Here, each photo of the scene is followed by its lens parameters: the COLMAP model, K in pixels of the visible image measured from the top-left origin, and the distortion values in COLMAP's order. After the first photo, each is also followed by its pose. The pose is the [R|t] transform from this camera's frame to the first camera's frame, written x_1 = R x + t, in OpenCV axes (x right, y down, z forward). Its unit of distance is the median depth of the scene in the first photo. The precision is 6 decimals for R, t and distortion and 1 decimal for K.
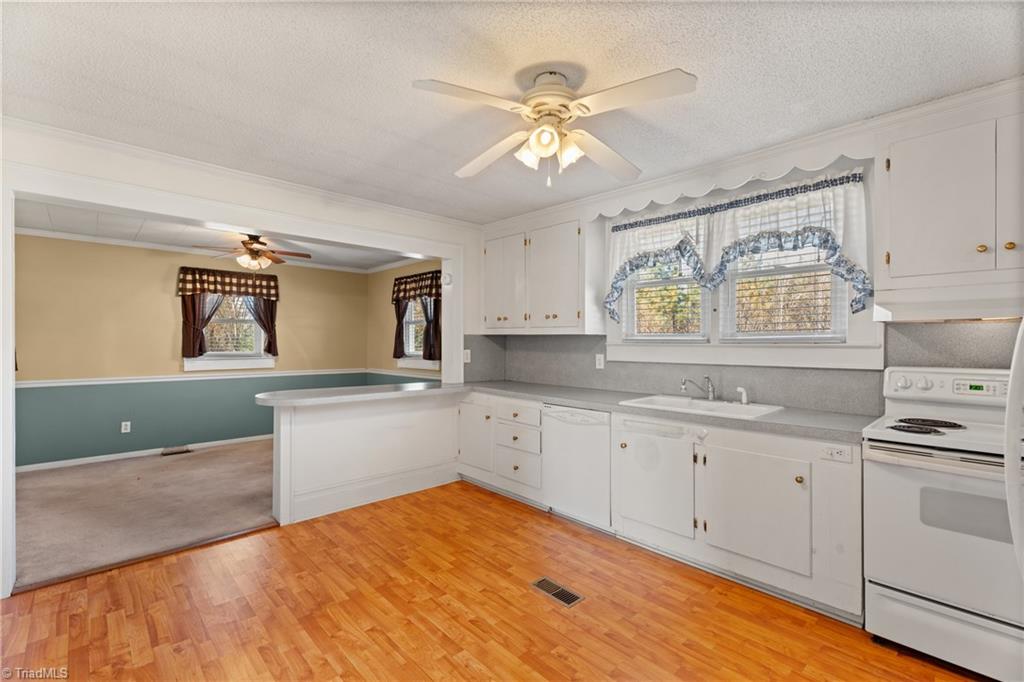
lens RADIAL K [[452.8, 0, 510.1], [0, 452.8, 342.5], [0, 0, 1]] dist [0.001330, -0.000613]
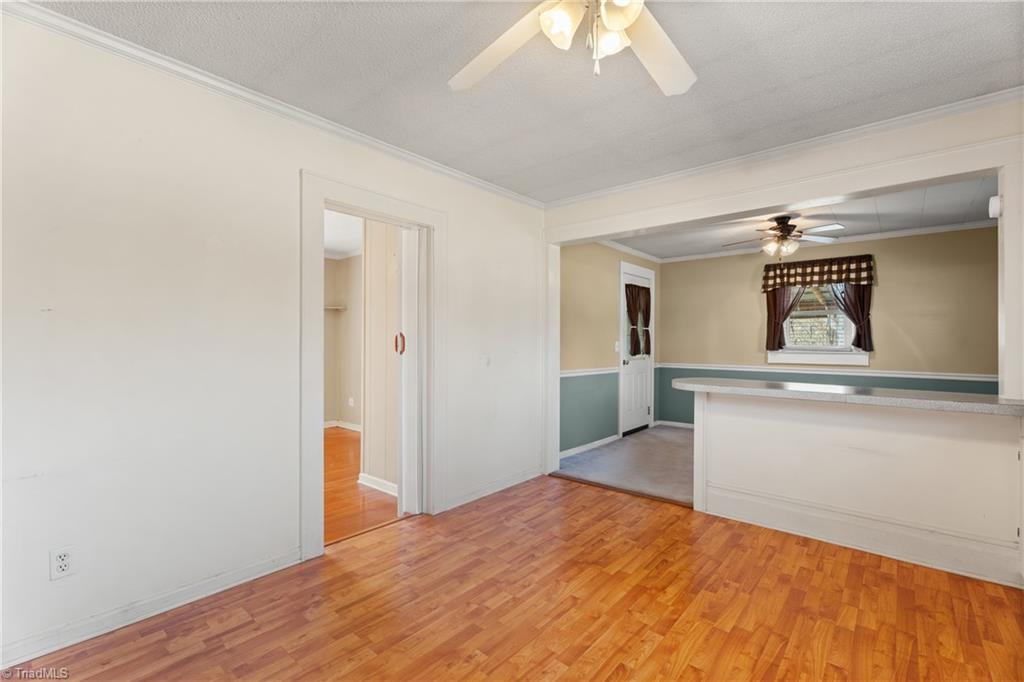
lens RADIAL K [[452.8, 0, 508.1], [0, 452.8, 342.4], [0, 0, 1]] dist [0.001330, -0.000613]
pose [[0.100807, -0.002662, -0.994902, 0.442412], [-0.007398, 0.999967, -0.003425, 0.037920], [0.994878, 0.007705, 0.100784, 0.468998]]
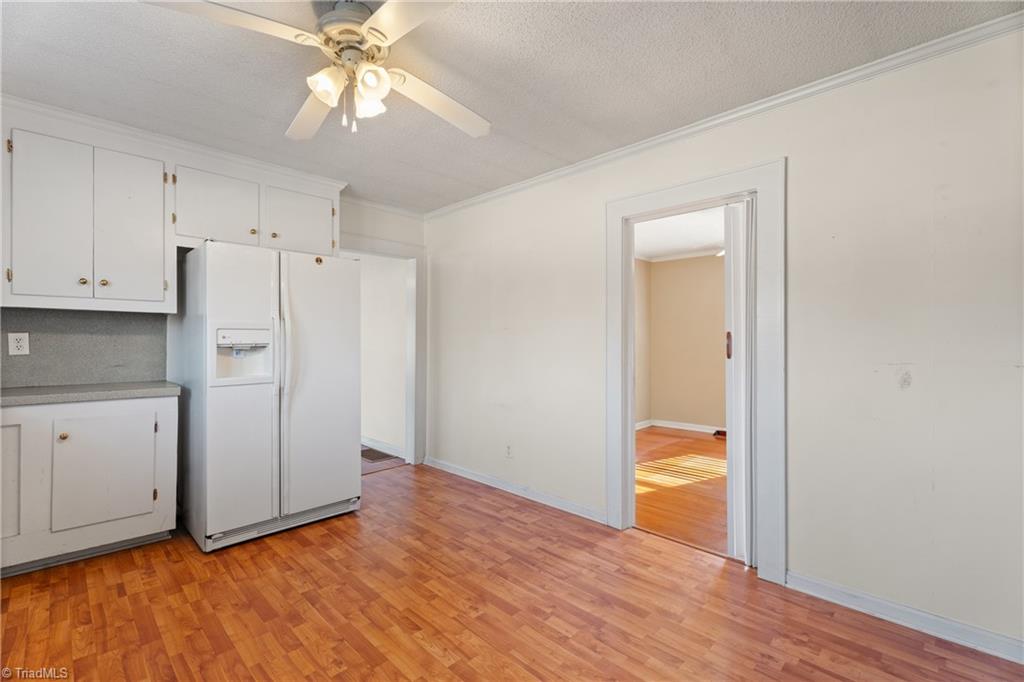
lens RADIAL K [[452.8, 0, 510.5], [0, 452.8, 338.7], [0, 0, 1]] dist [0.001330, -0.000613]
pose [[-0.999449, -0.005896, -0.032667, -0.111723], [-0.005815, 0.999980, -0.002571, 0.031261], [0.032682, -0.002379, -0.999463, 1.106585]]
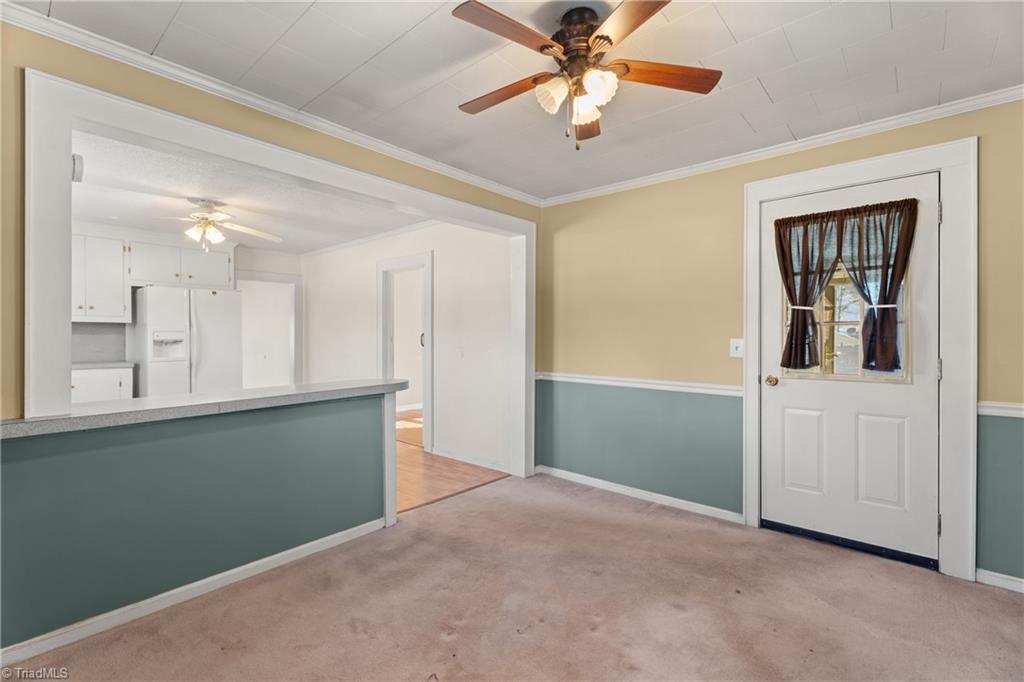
lens RADIAL K [[452.8, 0, 511.7], [0, 452.8, 336.3], [0, 0, 1]] dist [0.001330, -0.000613]
pose [[-0.995834, -0.003334, -0.091120, -0.669886], [-0.003985, 0.999968, 0.006964, 0.015155], [0.091094, 0.007298, -0.995816, 1.902725]]
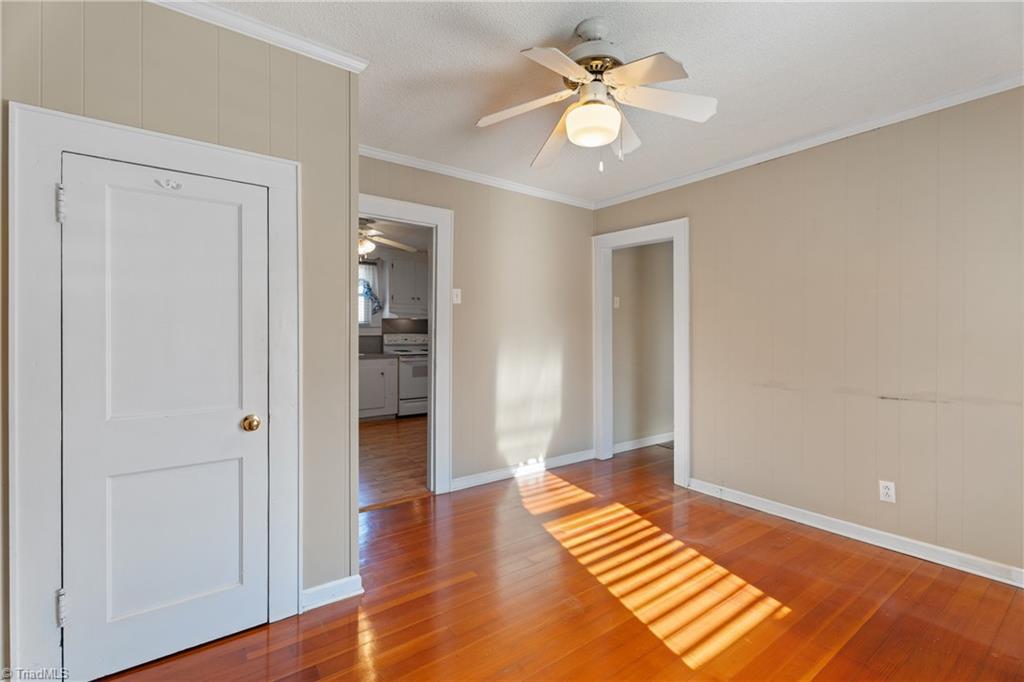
lens RADIAL K [[452.8, 0, 509.8], [0, 452.8, 334.1], [0, 0, 1]] dist [0.001330, -0.000613]
pose [[0.113408, -0.005468, 0.993533, -1.397697], [0.001678, 0.999984, 0.005312, 0.028337], [-0.993547, 0.001064, 0.113415, -0.080473]]
